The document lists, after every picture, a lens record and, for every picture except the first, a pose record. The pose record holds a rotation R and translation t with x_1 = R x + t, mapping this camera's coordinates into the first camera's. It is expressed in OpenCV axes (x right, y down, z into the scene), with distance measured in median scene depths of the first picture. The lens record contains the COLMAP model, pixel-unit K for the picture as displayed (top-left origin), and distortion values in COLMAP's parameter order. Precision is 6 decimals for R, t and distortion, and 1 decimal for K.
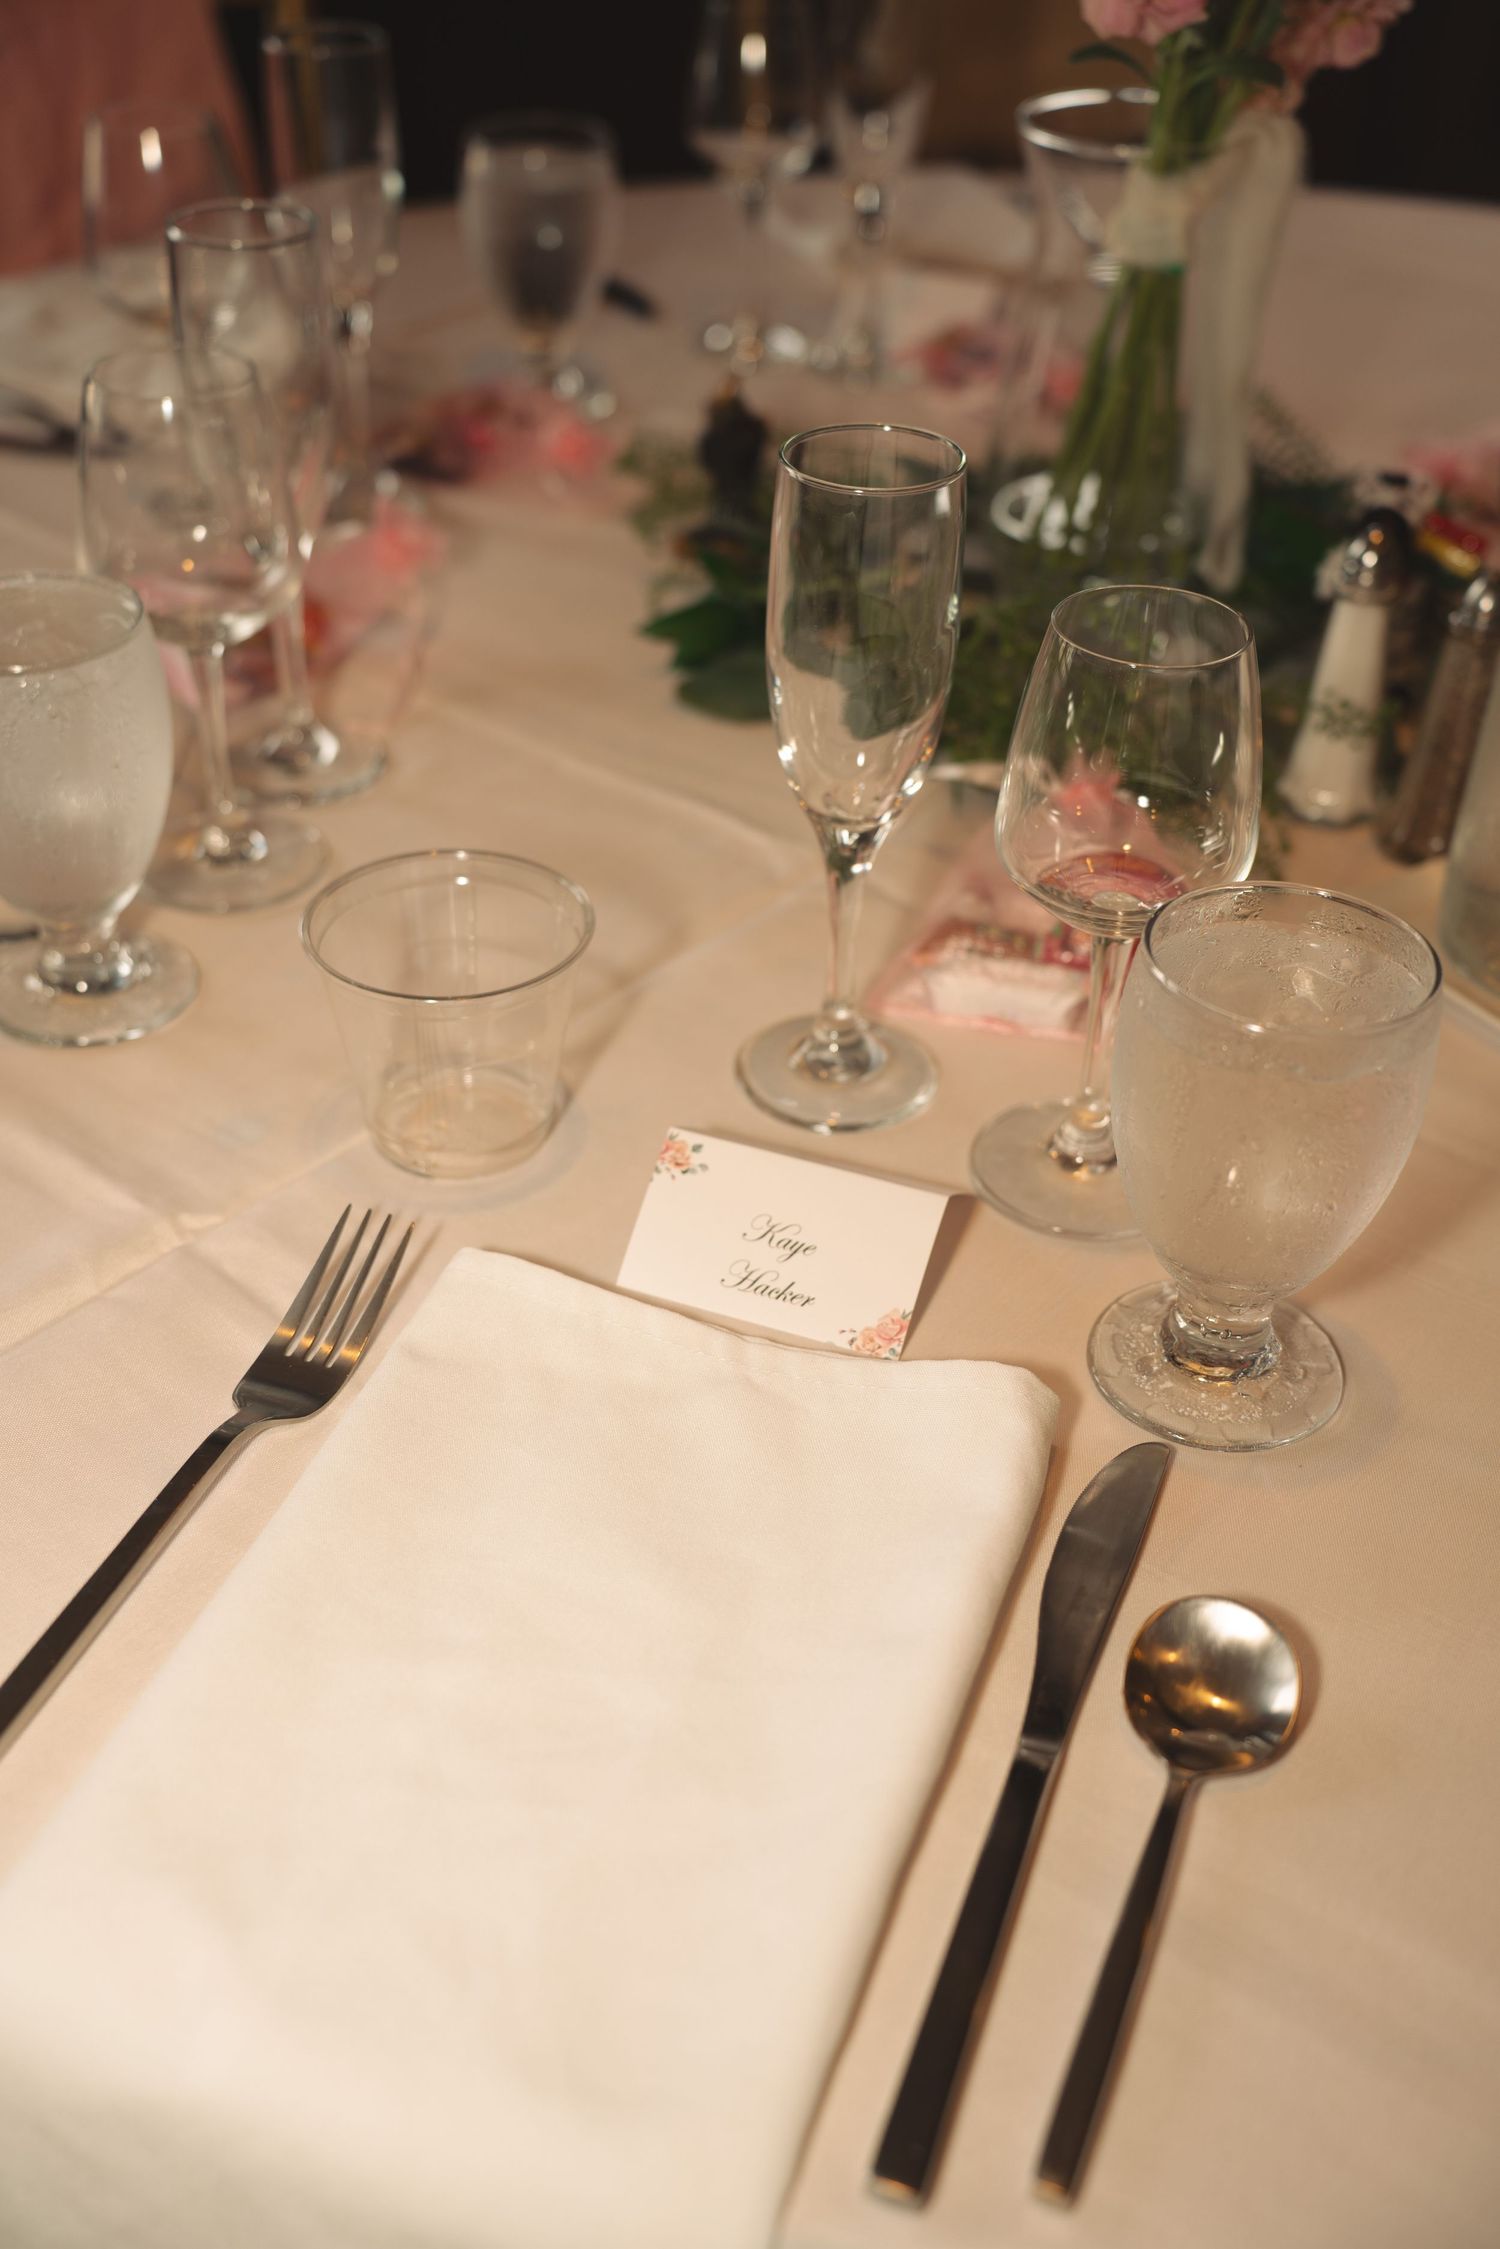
lens RADIAL K [[2293.7, 0, 750.0], [0, 2293.7, 1124.5], [0, 0, 1]] dist [0.034750, -0.002058]
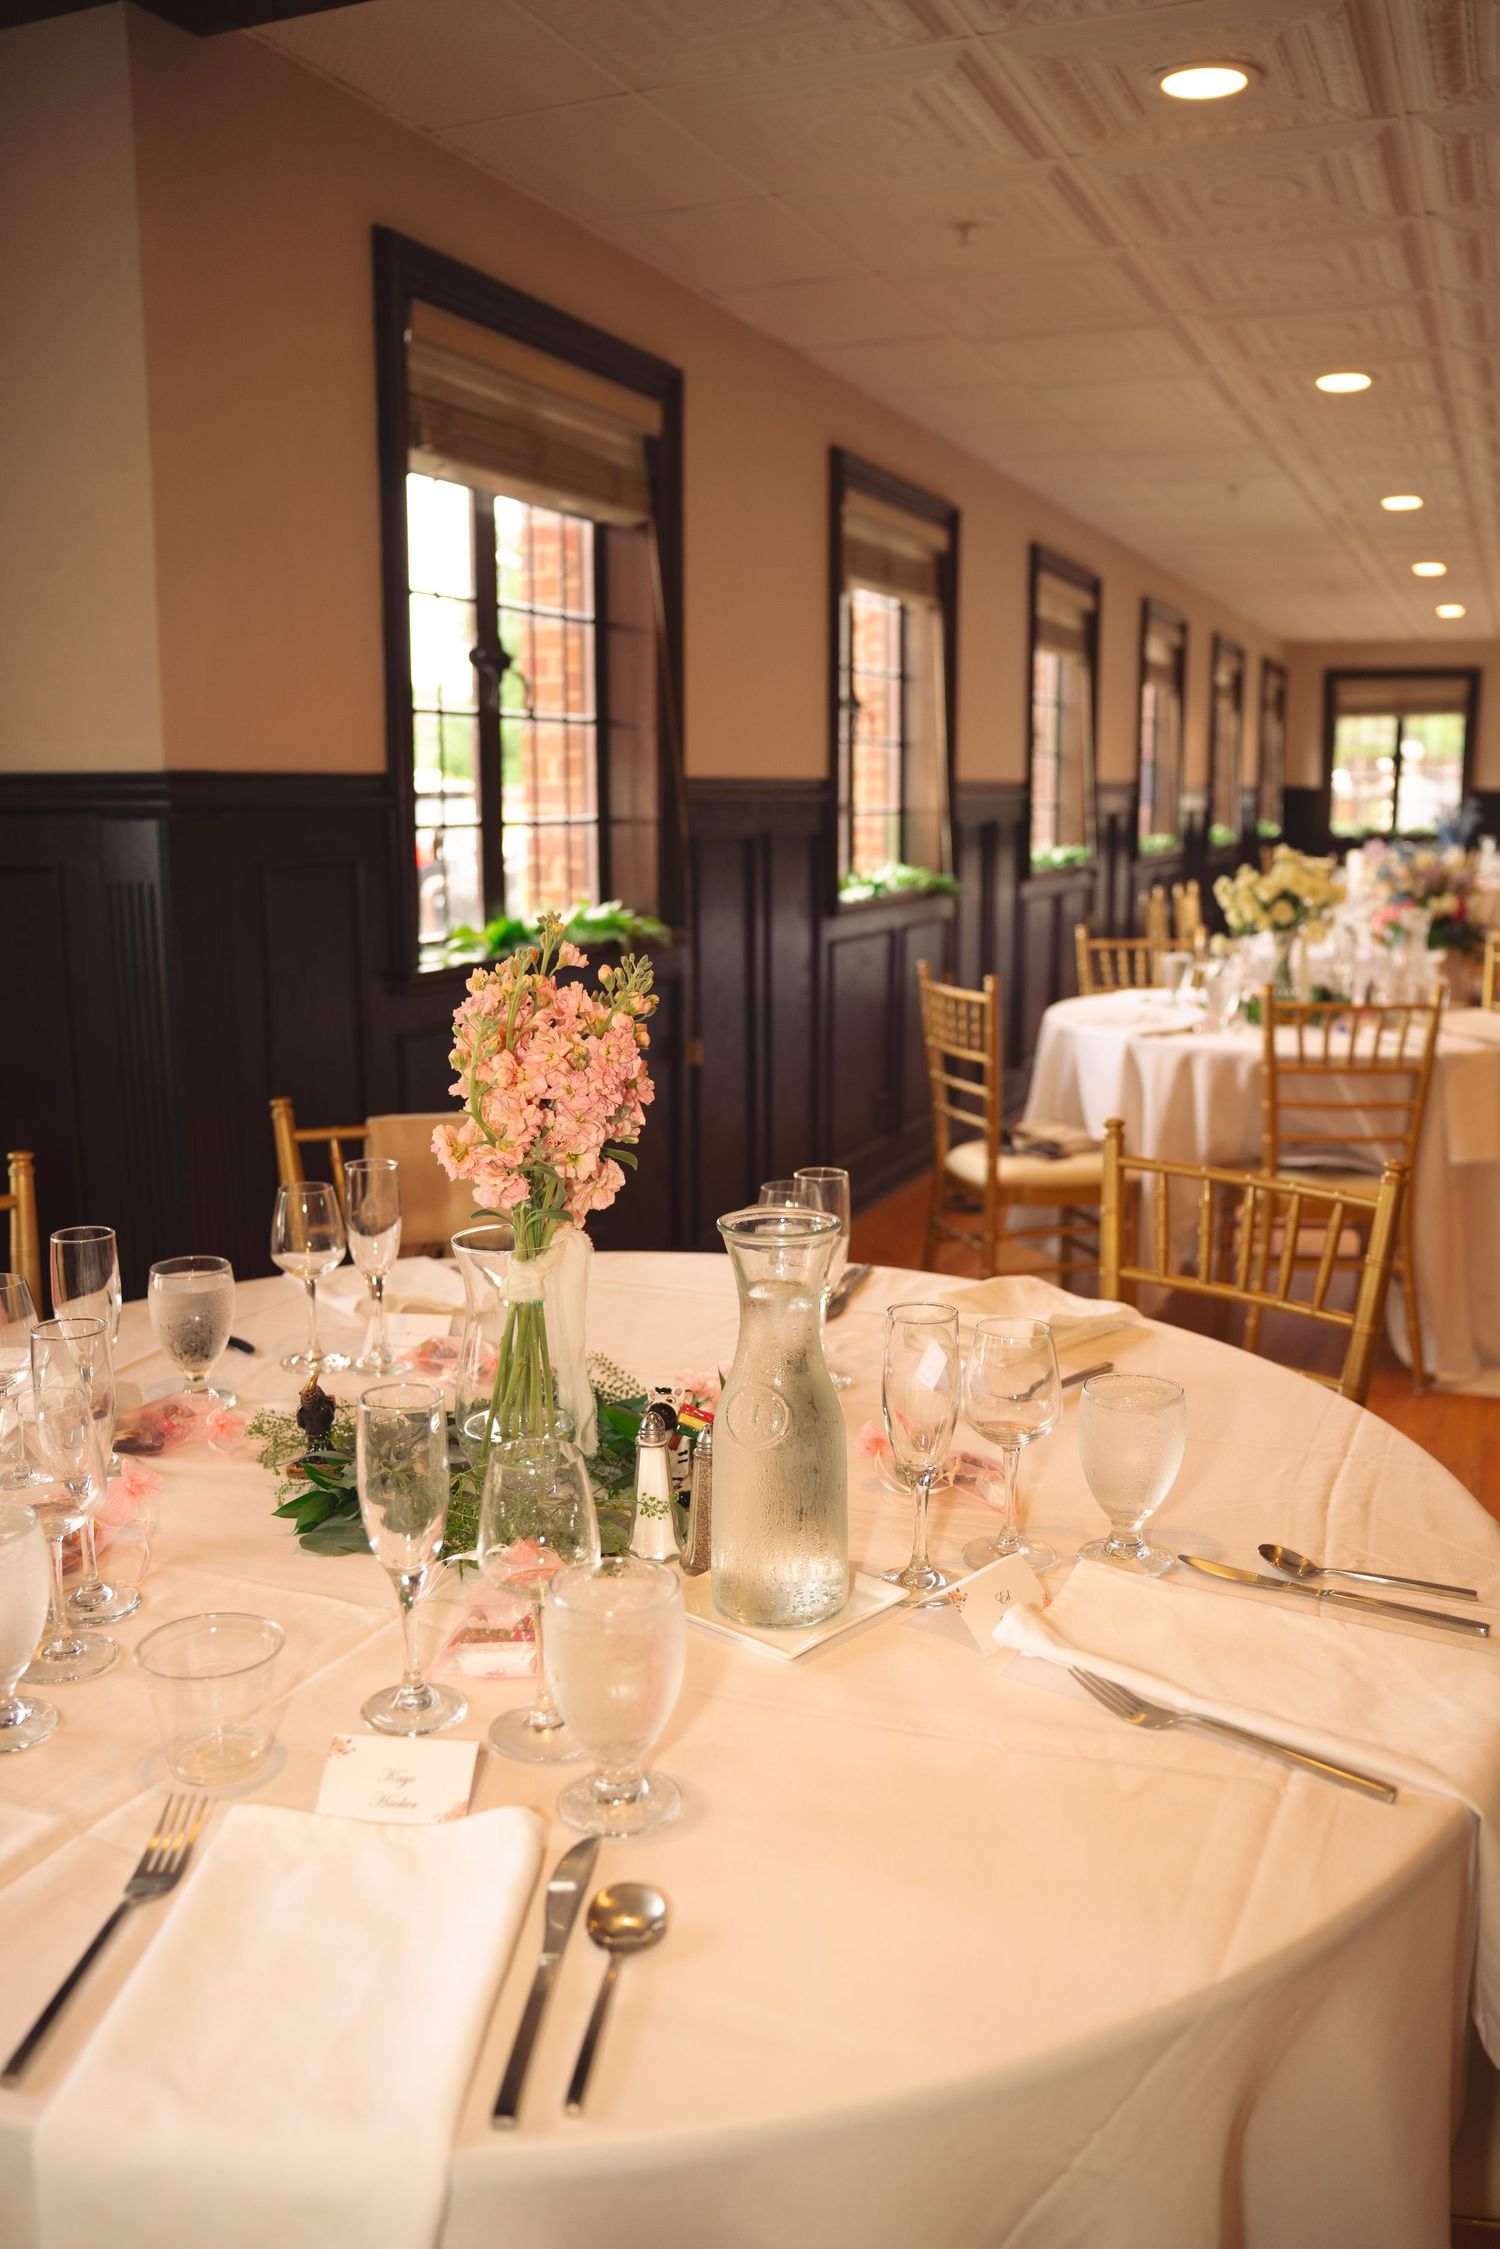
lens RADIAL K [[1806.6, 0, 752.1], [0, 1806.6, 1129.3], [0, 0, 1]] dist [-0.108420, 0.082523]
pose [[0.961050, -0.073466, 0.266430, -0.045855], [0.181314, 0.895165, -0.407192, 0.175454], [-0.208584, 0.439640, 0.873619, -0.499330]]
